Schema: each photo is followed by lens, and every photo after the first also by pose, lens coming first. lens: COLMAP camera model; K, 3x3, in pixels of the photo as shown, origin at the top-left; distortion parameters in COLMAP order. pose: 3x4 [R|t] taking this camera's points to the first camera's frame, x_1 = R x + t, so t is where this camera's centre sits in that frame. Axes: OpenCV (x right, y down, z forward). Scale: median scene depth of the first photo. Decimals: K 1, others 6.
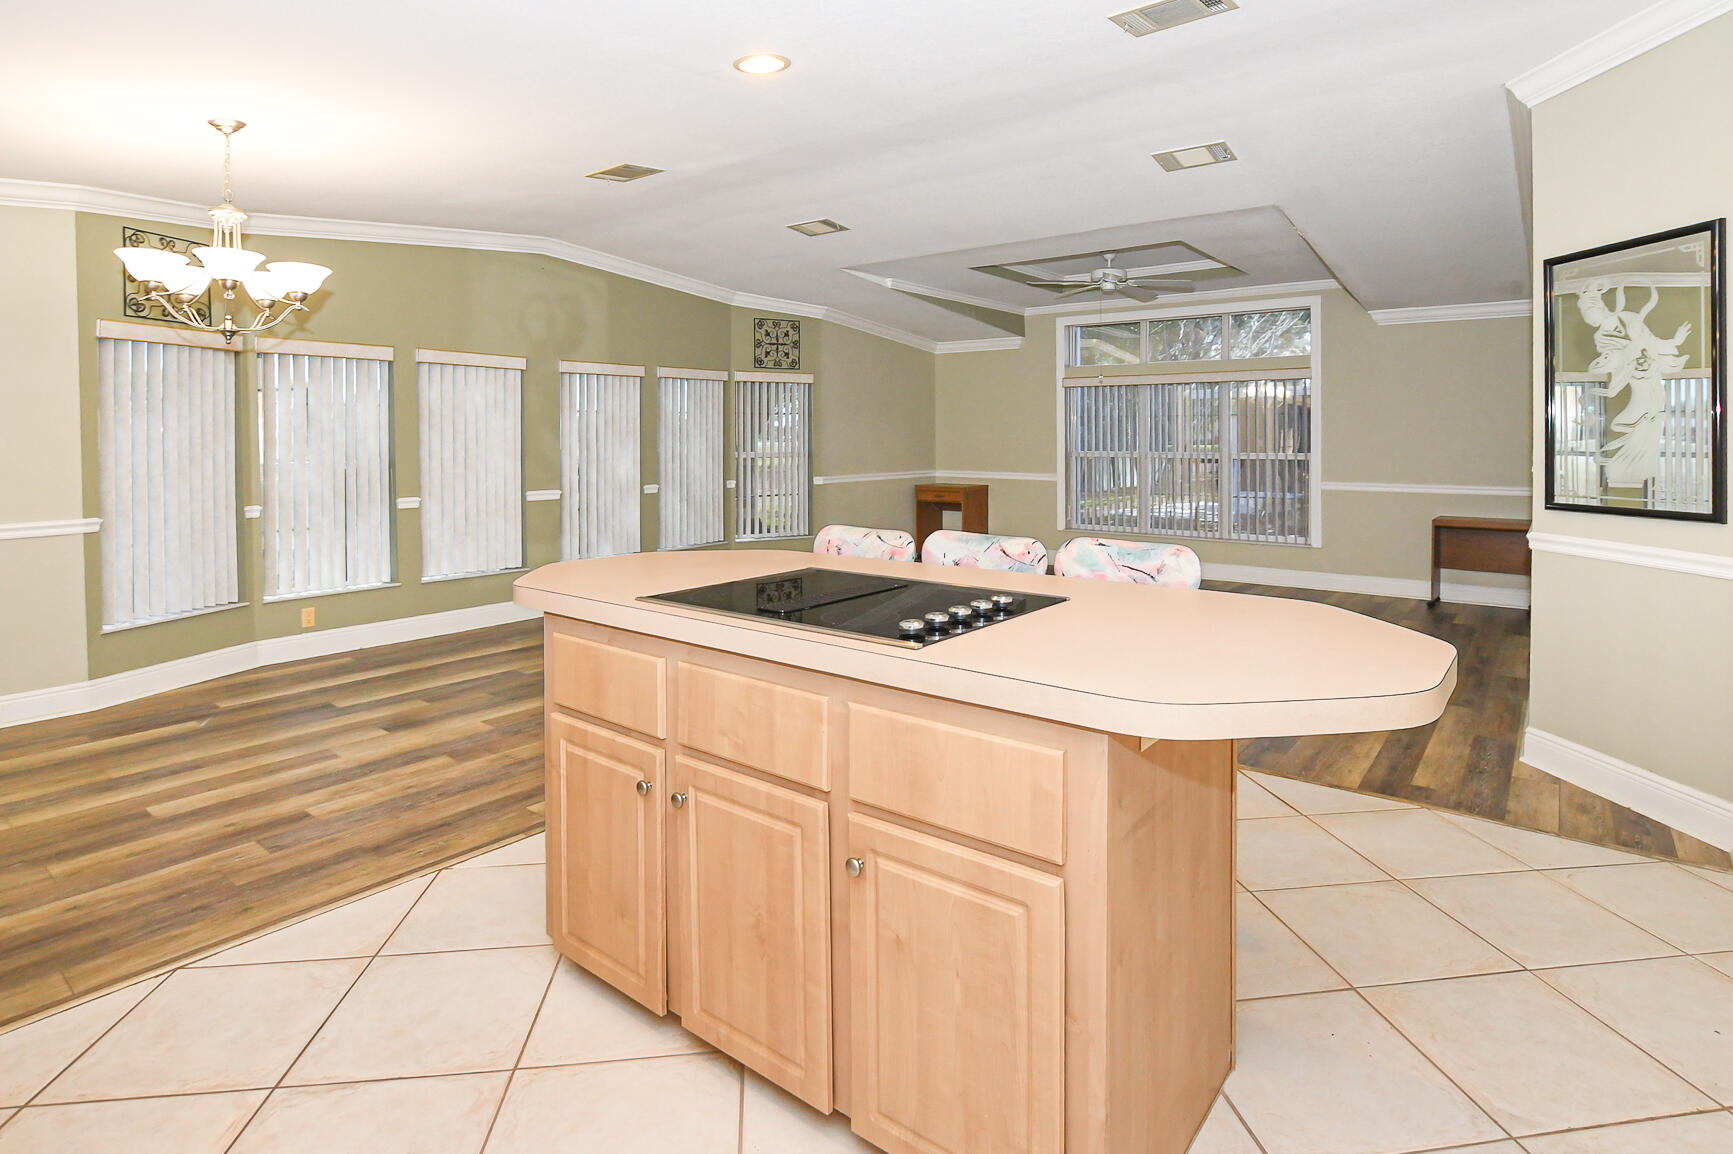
lens RADIAL K [[892.5, 0, 863.4], [0, 892.5, 442.3], [0, 0, 1]] dist [-0.040213, -0.000772]
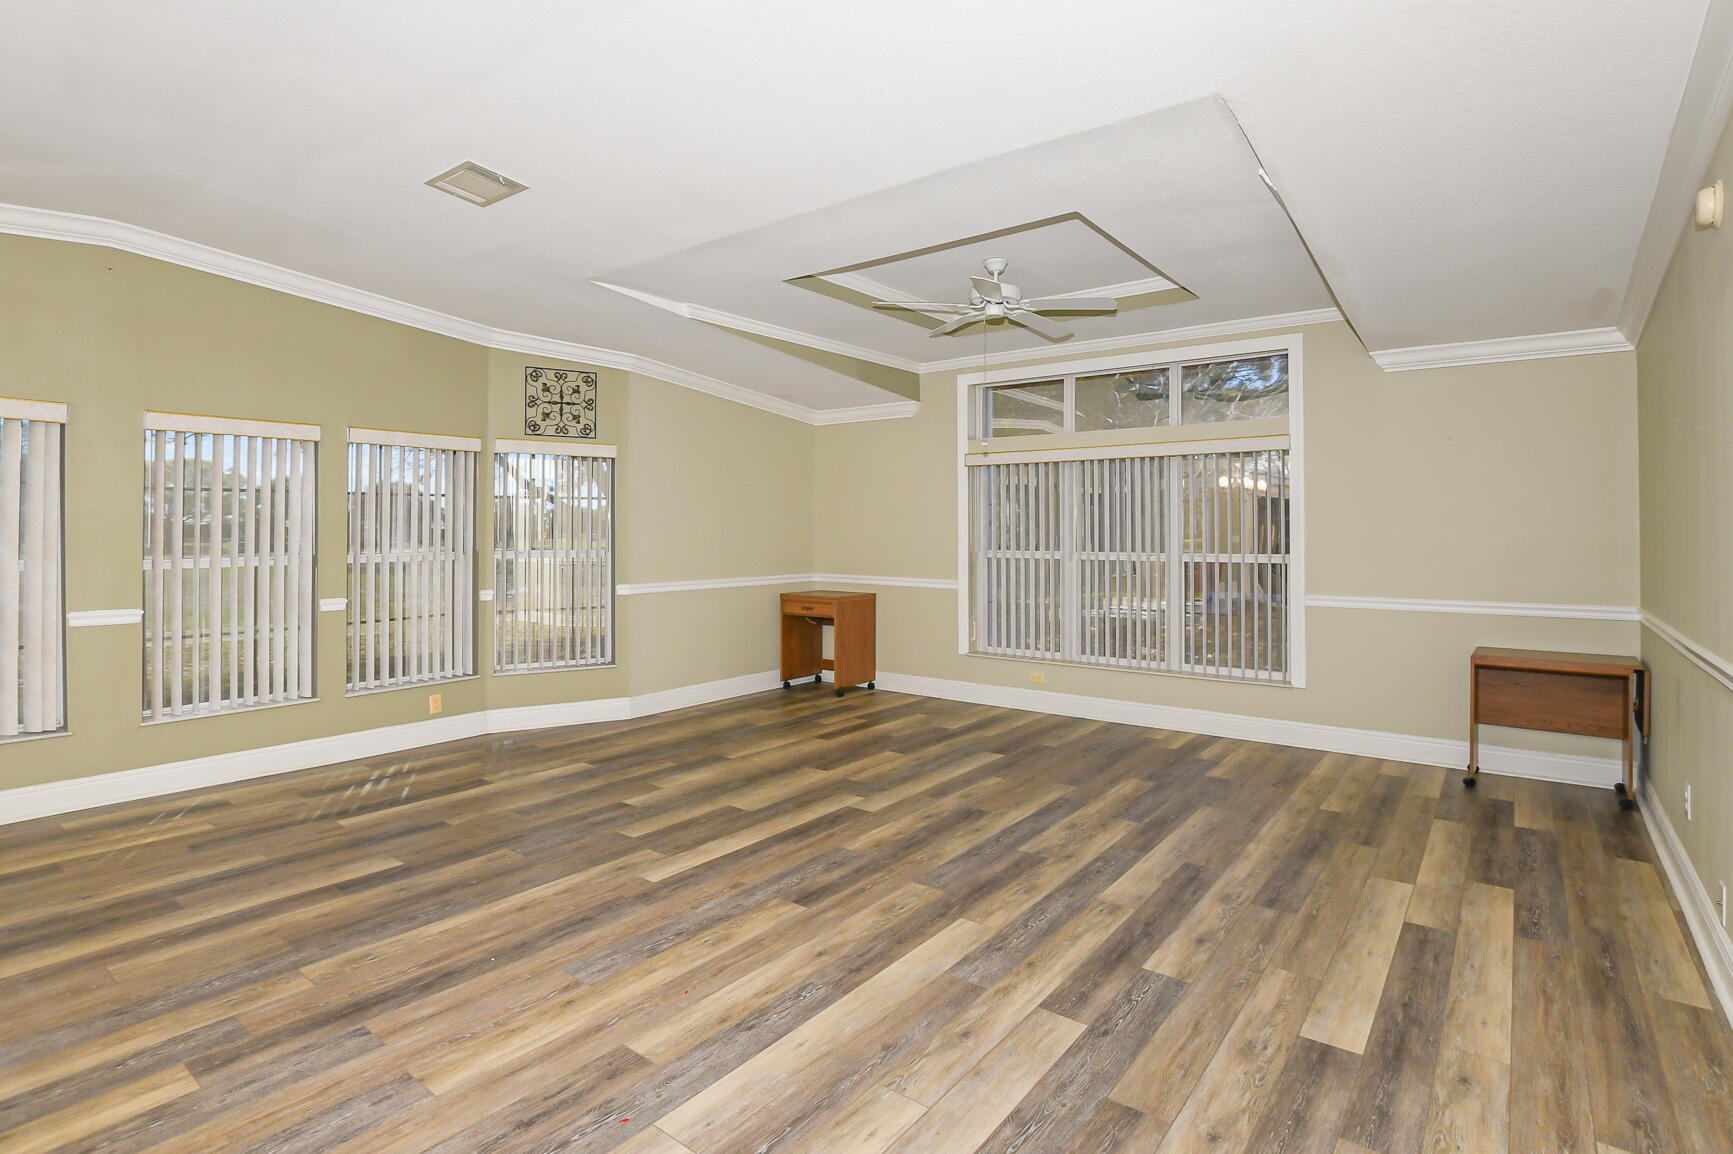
lens RADIAL K [[846.8, 0, 889.4], [0, 846.8, 521.1], [0, 0, 1]] dist [-0.030015, 0.000726]
pose [[0.999716, 0.002233, 0.023716, 0.157400], [-0.001794, 0.999827, -0.018537, -0.001280], [-0.023753, 0.018489, 0.999547, 0.309479]]
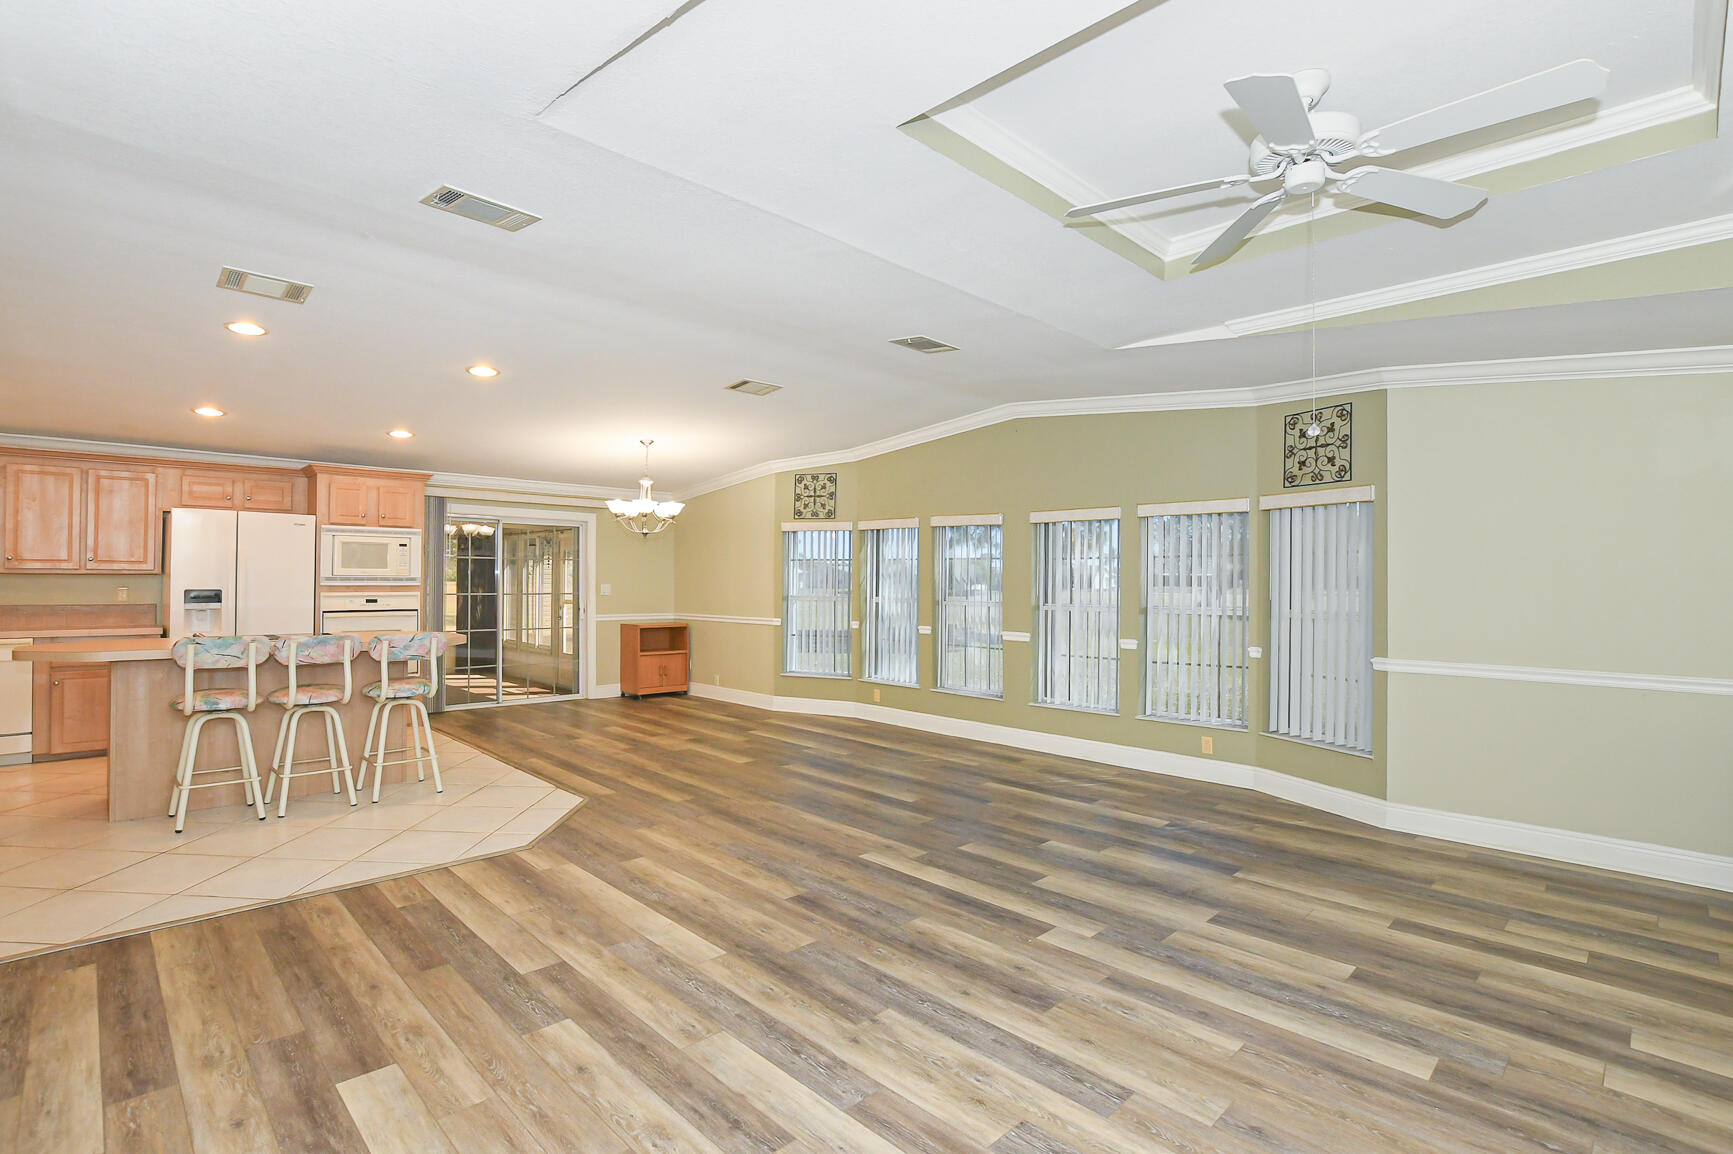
lens RADIAL K [[820.5, 0, 866.5], [0, 820.5, 577.0], [0, 0, 1]] dist [-0.031550, 0.001605]
pose [[-0.121533, -0.001756, -0.992586, 0.539054], [-0.015632, 0.999878, 0.000145, -0.009897], [0.992464, 0.015534, -0.121546, 0.755277]]
